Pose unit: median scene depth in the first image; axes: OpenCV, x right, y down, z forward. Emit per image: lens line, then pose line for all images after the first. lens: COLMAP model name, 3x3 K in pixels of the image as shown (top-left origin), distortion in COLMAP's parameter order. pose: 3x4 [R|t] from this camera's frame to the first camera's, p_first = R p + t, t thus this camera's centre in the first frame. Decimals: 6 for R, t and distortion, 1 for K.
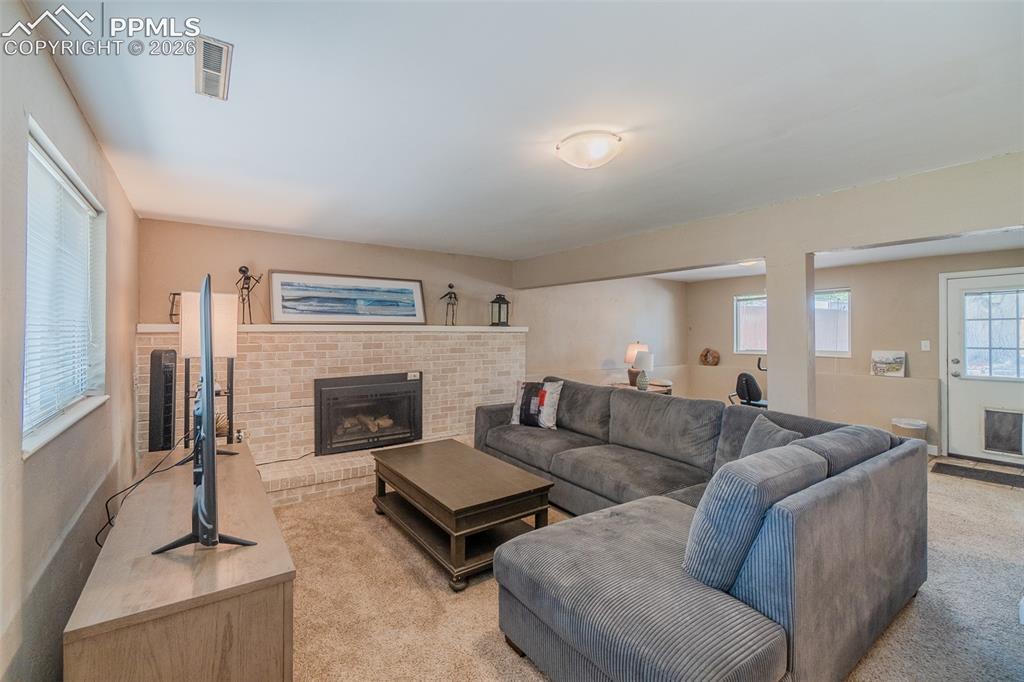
lens RADIAL K [[439.8, 0, 479.0], [0, 439.8, 325.6], [0, 0, 1]] dist [-0.007884, 0.001778]
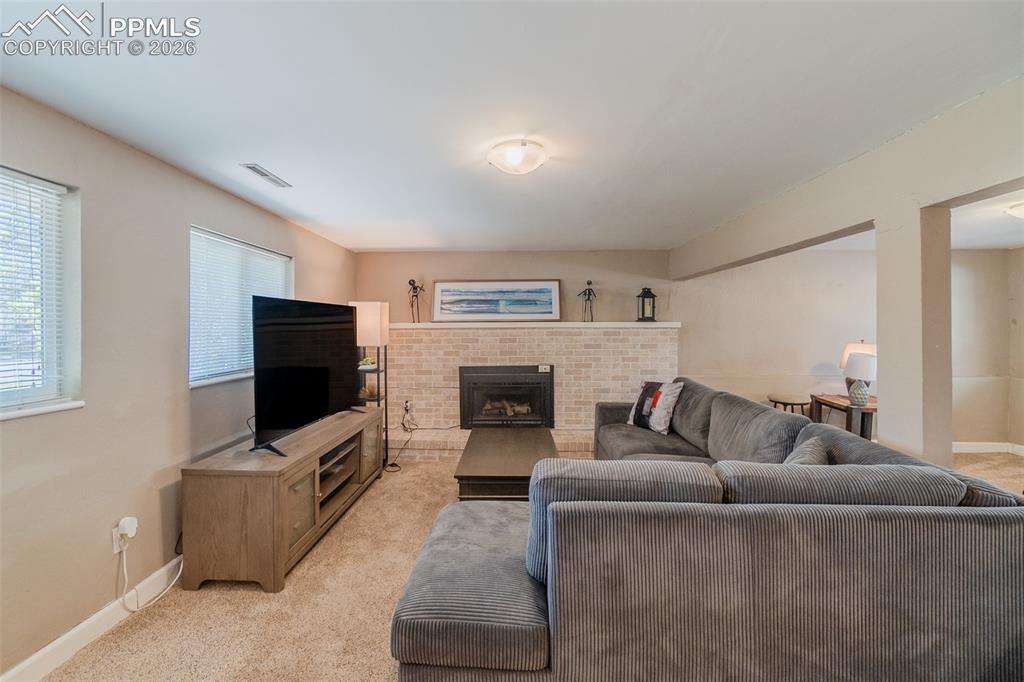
lens RADIAL K [[439.8, 0, 480.0], [0, 439.8, 323.7], [0, 0, 1]] dist [-0.007884, 0.001778]
pose [[0.802029, -0.009938, -0.597202, 0.353430], [0.011808, 0.999930, -0.000781, 0.002547], [0.597168, -0.006426, 0.802091, 0.036865]]
